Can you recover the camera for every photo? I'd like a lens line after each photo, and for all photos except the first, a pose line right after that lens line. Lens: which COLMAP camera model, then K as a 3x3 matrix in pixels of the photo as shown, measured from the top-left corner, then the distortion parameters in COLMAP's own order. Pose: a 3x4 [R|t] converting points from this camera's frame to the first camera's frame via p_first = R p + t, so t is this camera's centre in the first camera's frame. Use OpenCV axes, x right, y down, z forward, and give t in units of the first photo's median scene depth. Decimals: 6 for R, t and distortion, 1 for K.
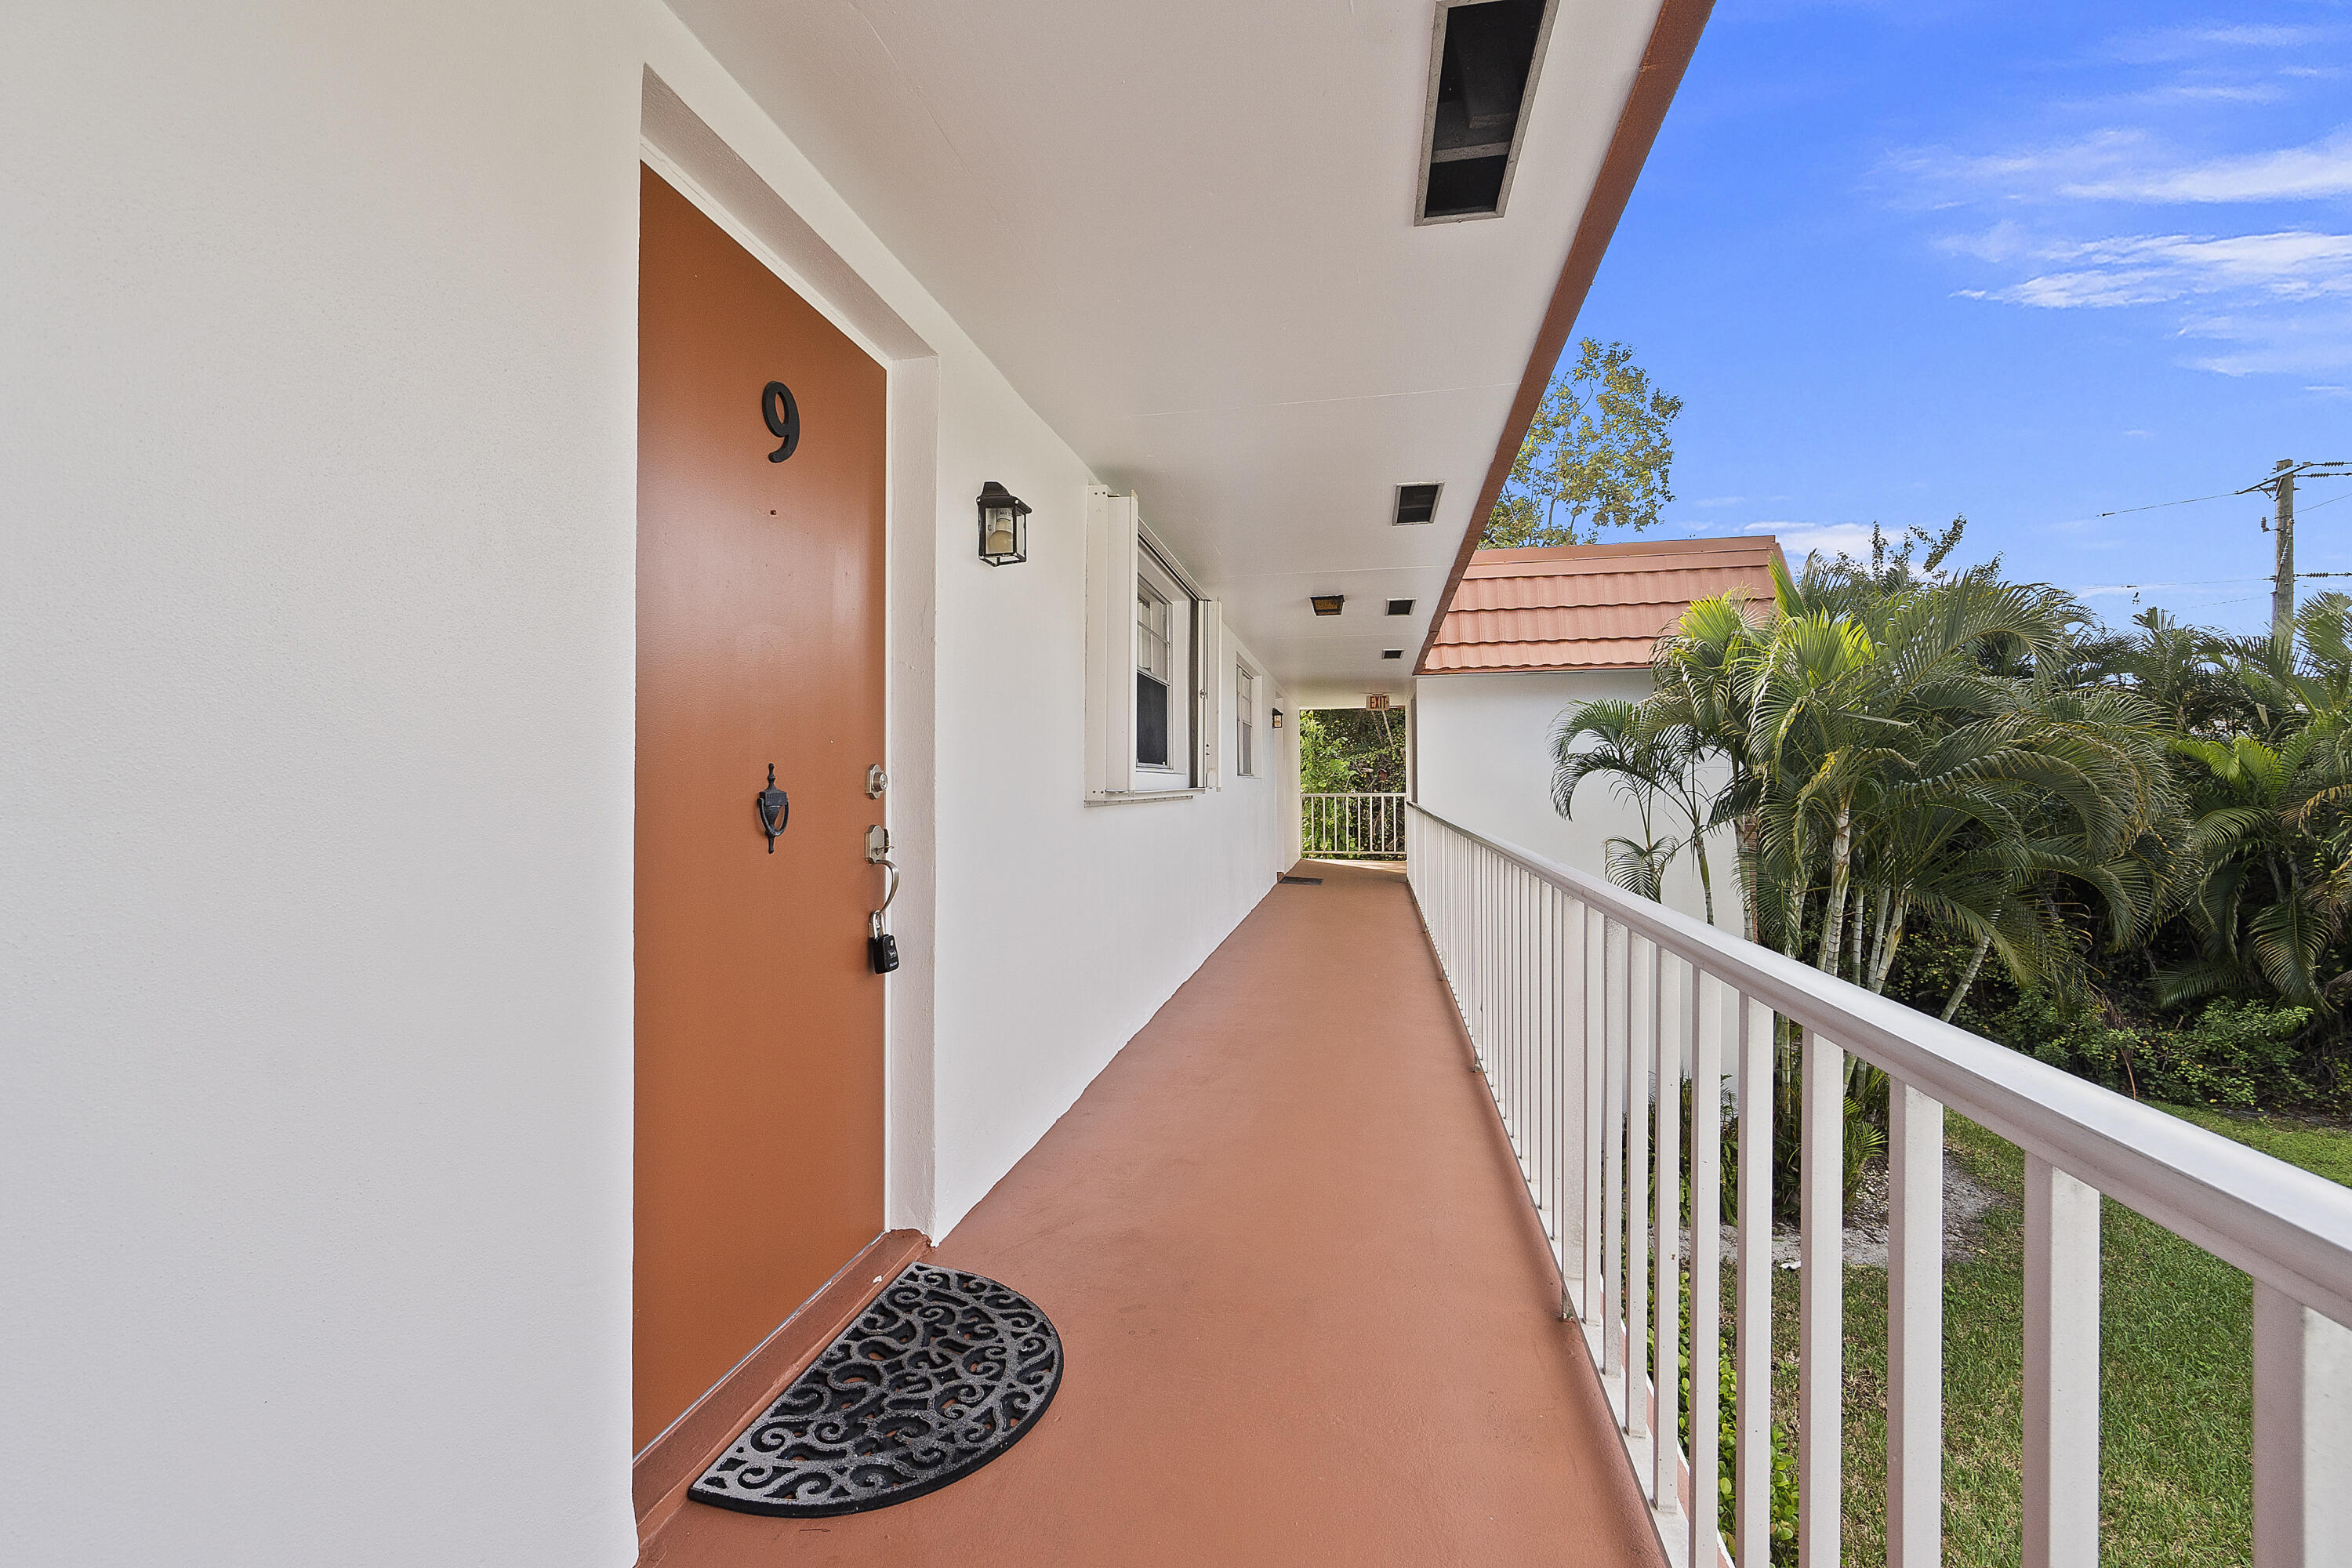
lens RADIAL K [[1024.0, 0, 1164.7], [0, 1024.0, 792.1], [0, 0, 1]] dist [-0.000259, 0.002992]
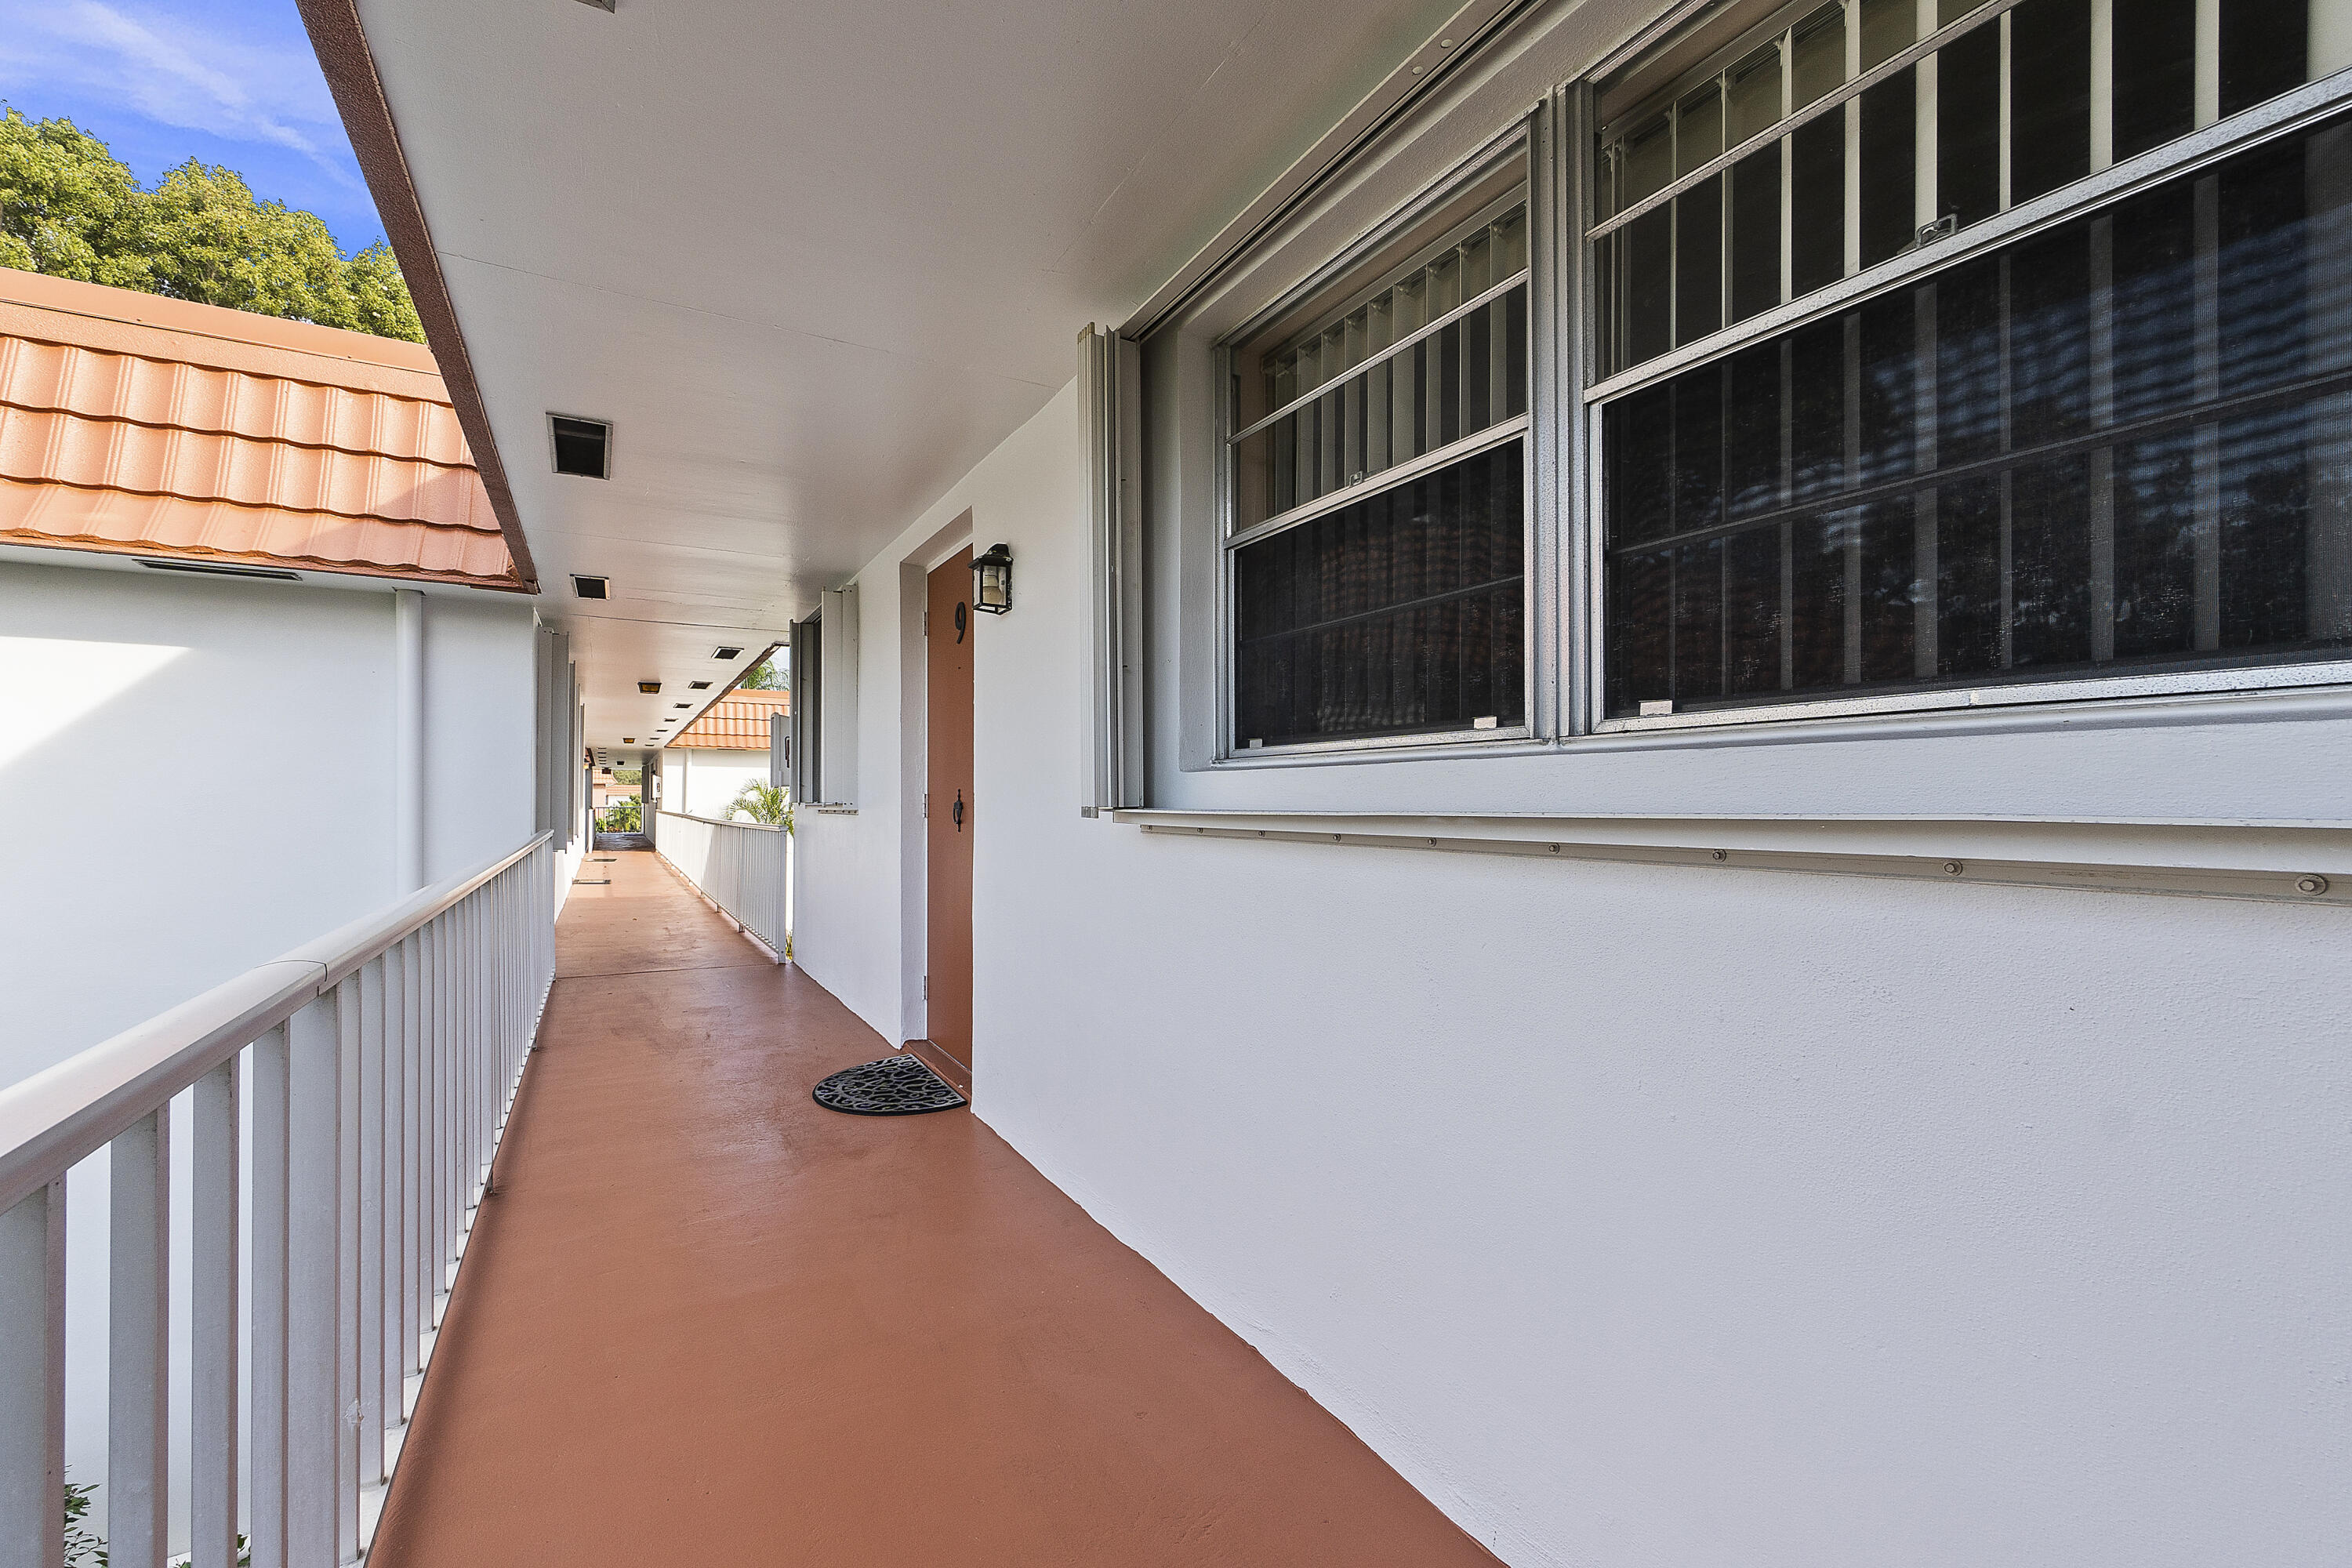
lens RADIAL K [[1024.0, 0, 1164.7], [0, 1024.0, 792.1], [0, 0, 1]] dist [-0.000259, 0.002992]
pose [[-0.764894, 0.000402, -0.644156, 0.609764], [-0.018247, 0.999585, 0.022292, -0.065741], [0.643898, 0.028805, -0.764569, 2.743795]]
